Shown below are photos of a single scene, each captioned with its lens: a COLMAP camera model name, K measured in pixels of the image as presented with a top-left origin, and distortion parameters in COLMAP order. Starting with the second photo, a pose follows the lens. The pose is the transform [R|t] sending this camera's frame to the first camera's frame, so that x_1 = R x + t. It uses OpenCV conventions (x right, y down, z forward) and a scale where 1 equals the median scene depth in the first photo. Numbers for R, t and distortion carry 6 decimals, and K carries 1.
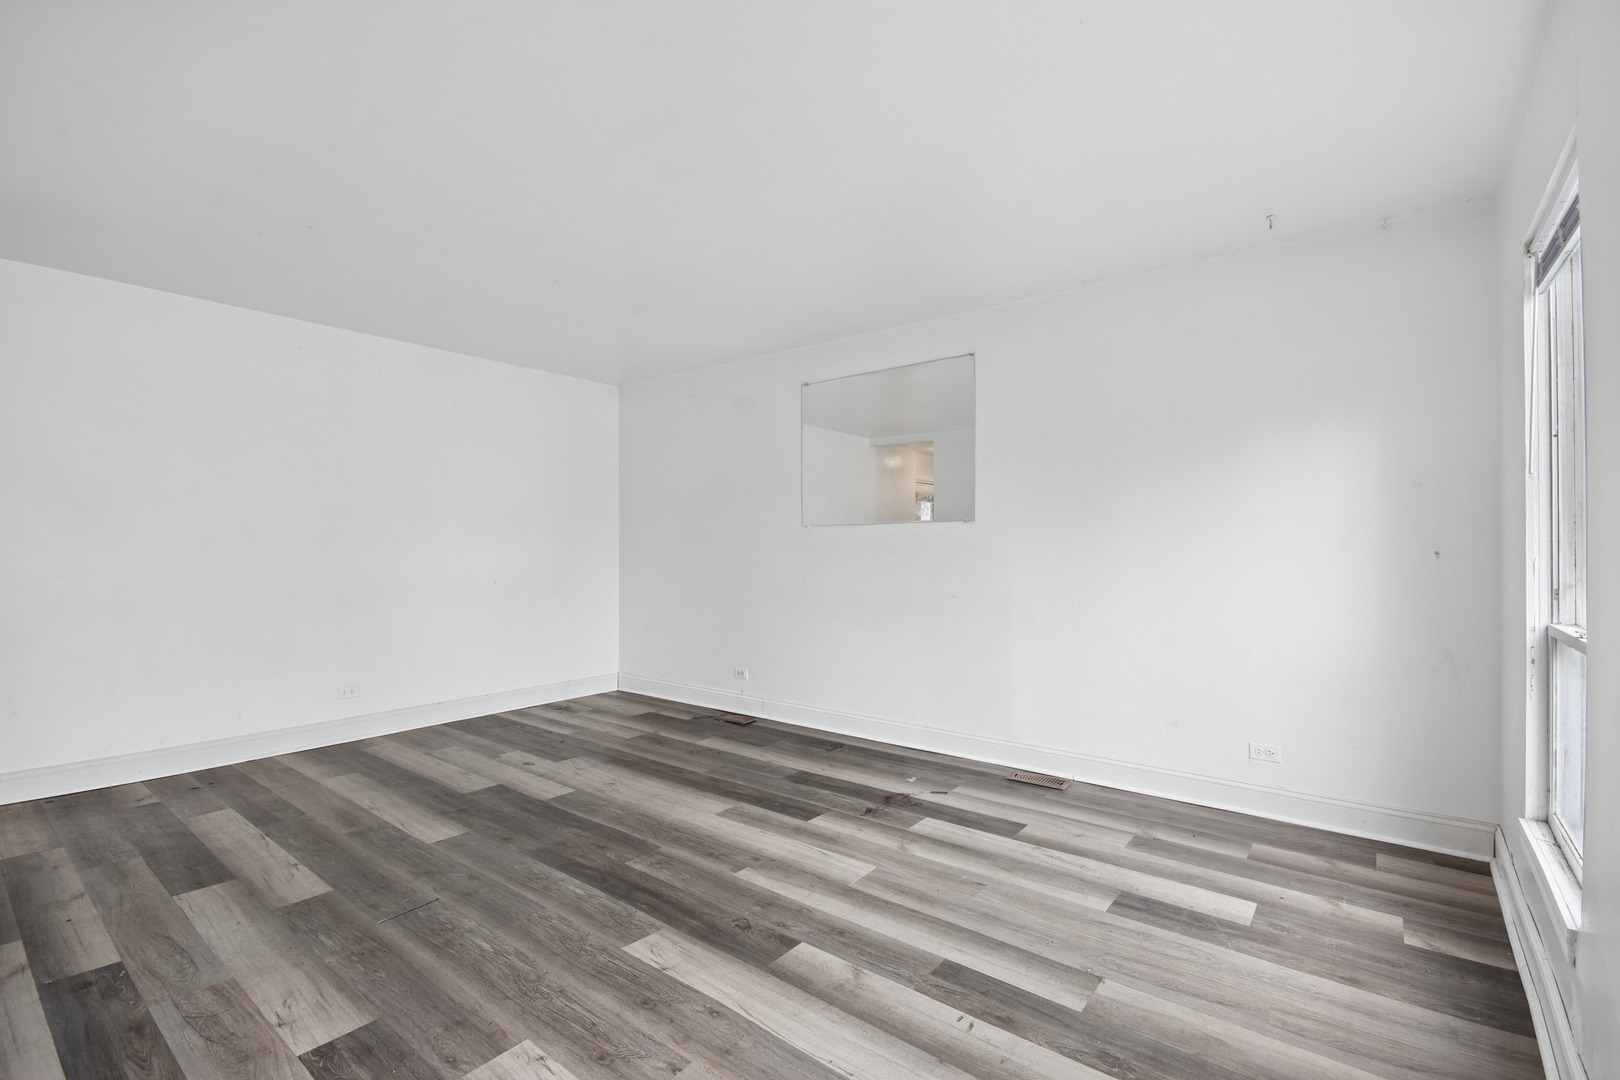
lens RADIAL K [[719.6, 0, 809.7], [0, 719.6, 543.4], [0, 0, 1]] dist [-0.005135, -0.002713]
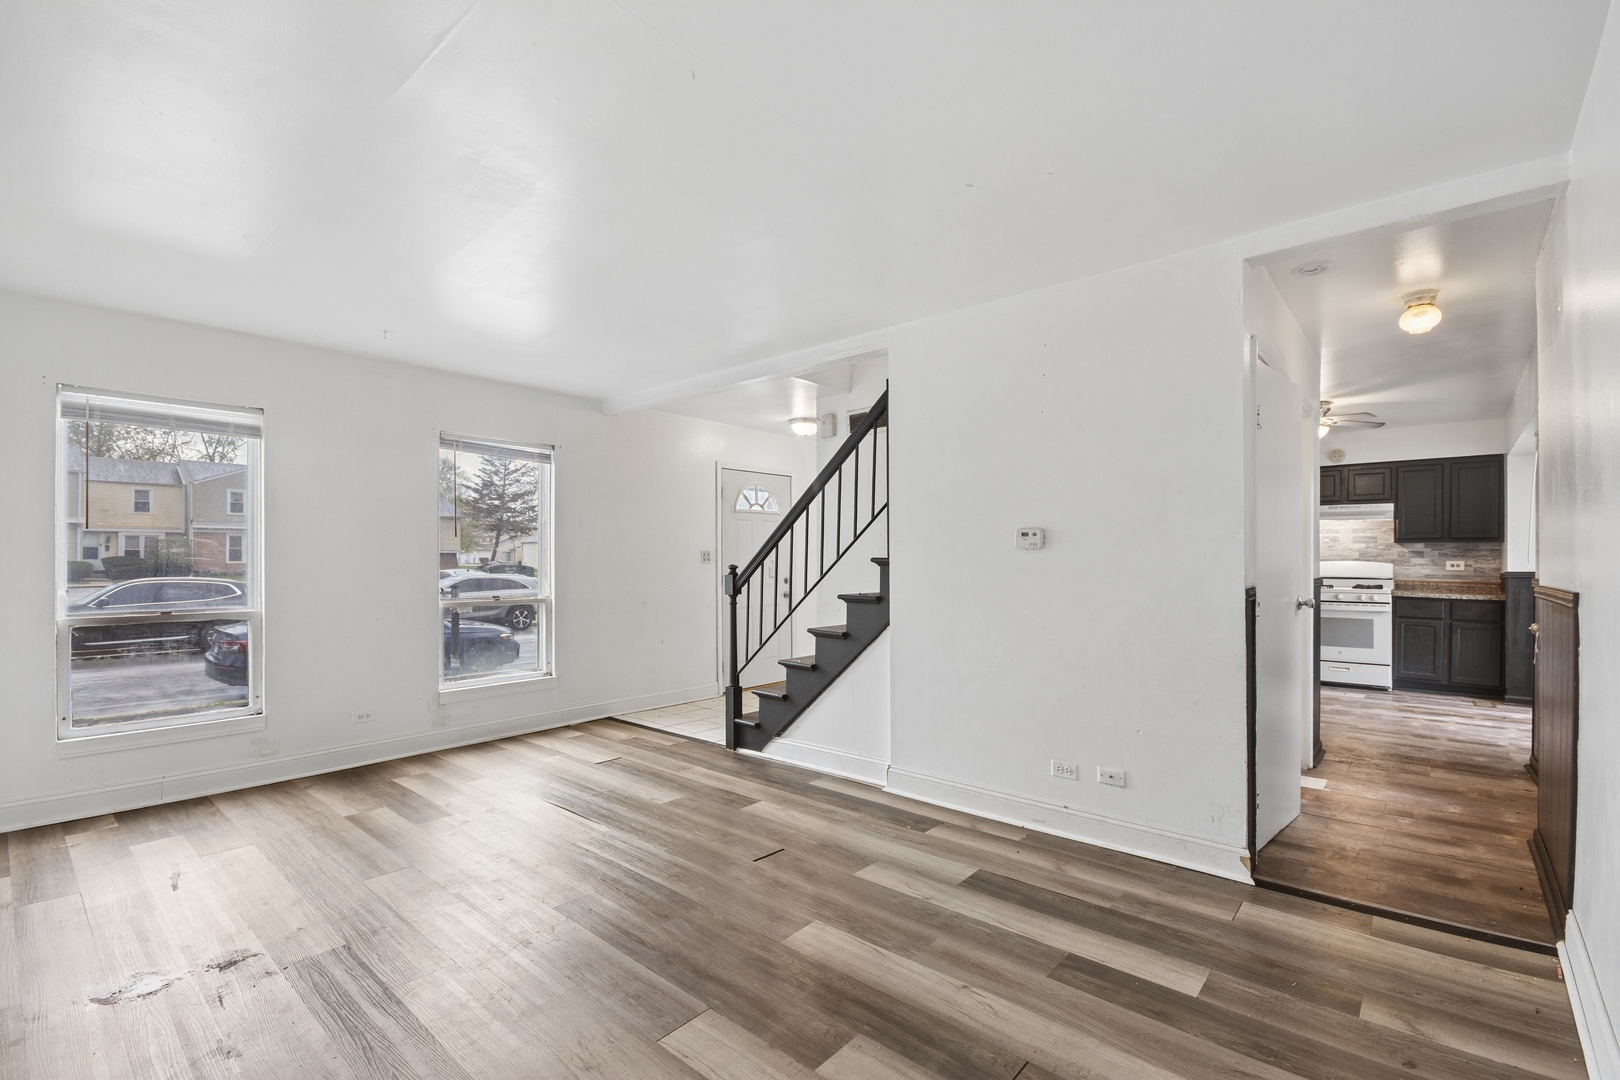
lens RADIAL K [[719.6, 0, 817.6], [0, 719.6, 554.7], [0, 0, 1]] dist [-0.005135, -0.002713]
pose [[-0.999101, 0.003886, 0.042219, -0.604623], [0.003755, 0.999988, -0.003191, -0.019422], [-0.042231, -0.003029, -0.999103, 1.971589]]
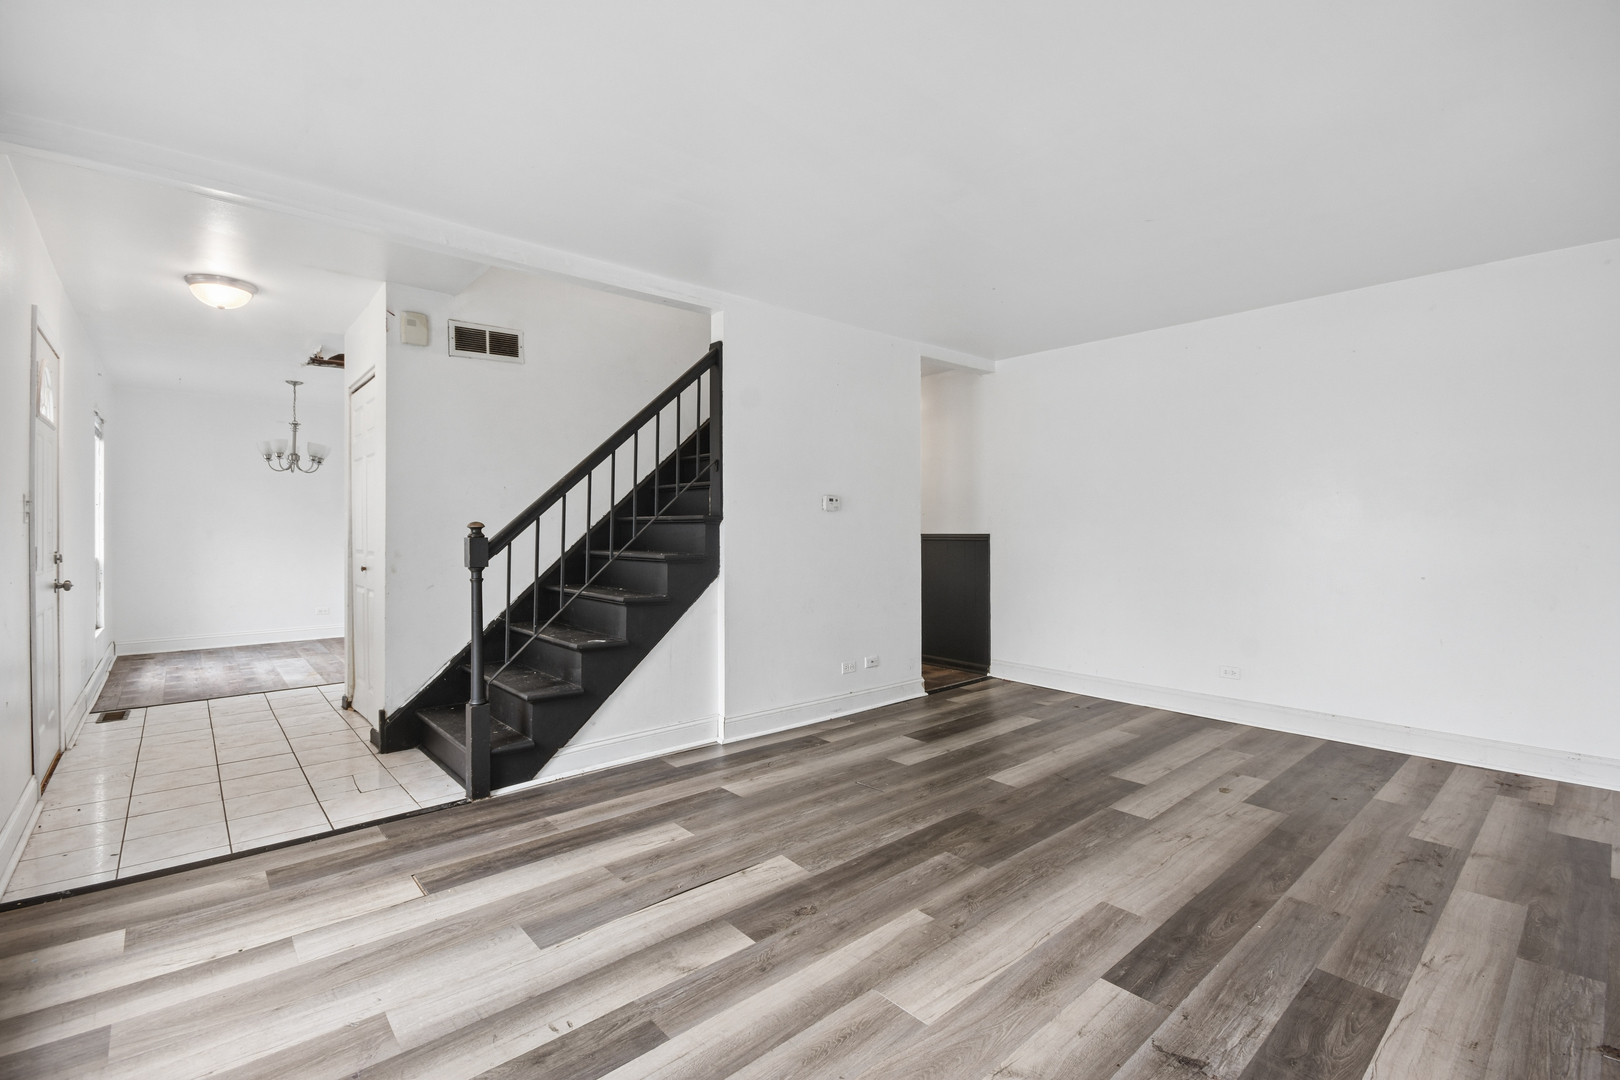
lens RADIAL K [[719.6, 0, 825.3], [0, 719.6, 529.6], [0, 0, 1]] dist [-0.005135, -0.002713]
pose [[-0.169357, 0.001963, -0.985553, 0.719308], [0.001296, 0.999998, 0.001769, 0.007827], [0.985554, -0.000978, -0.169359, 0.993822]]
